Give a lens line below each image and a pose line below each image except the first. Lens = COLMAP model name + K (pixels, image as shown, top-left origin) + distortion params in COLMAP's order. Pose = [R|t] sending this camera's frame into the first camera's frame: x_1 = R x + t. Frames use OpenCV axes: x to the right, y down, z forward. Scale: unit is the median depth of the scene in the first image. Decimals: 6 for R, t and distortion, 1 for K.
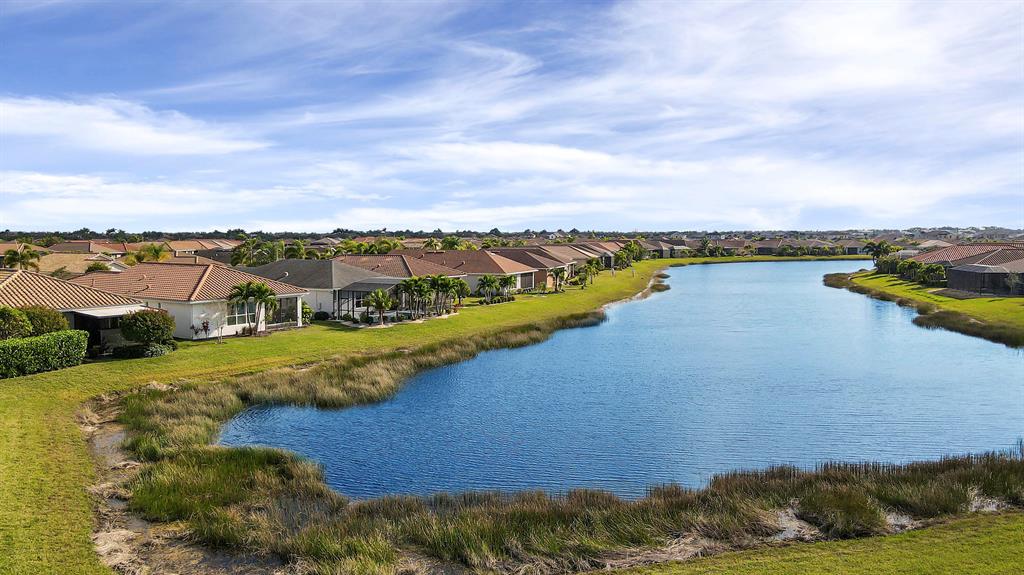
lens RADIAL K [[749.9, 0, 512.0], [0, 749.9, 287.5], [0, 0, 1]] dist [0.008426, 0.006715]
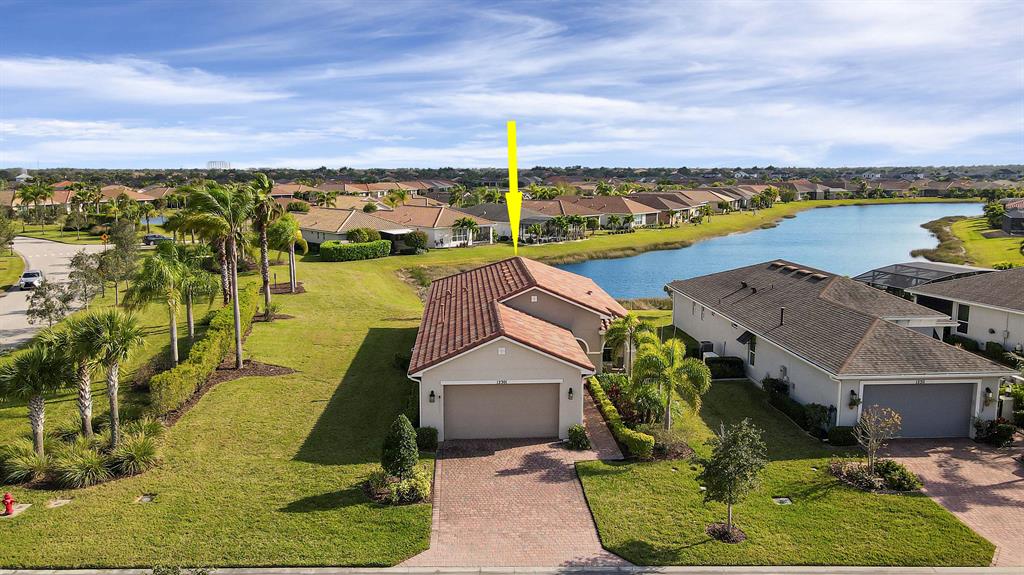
lens RADIAL K [[749.9, 0, 512.0], [0, 749.9, 287.5], [0, 0, 1]] dist [0.008426, 0.006715]
pose [[0.965383, 0.039159, -0.257882, 0.210887], [-0.016941, 0.995992, 0.087821, -0.000194], [0.260287, -0.080412, 0.962177, -0.650712]]
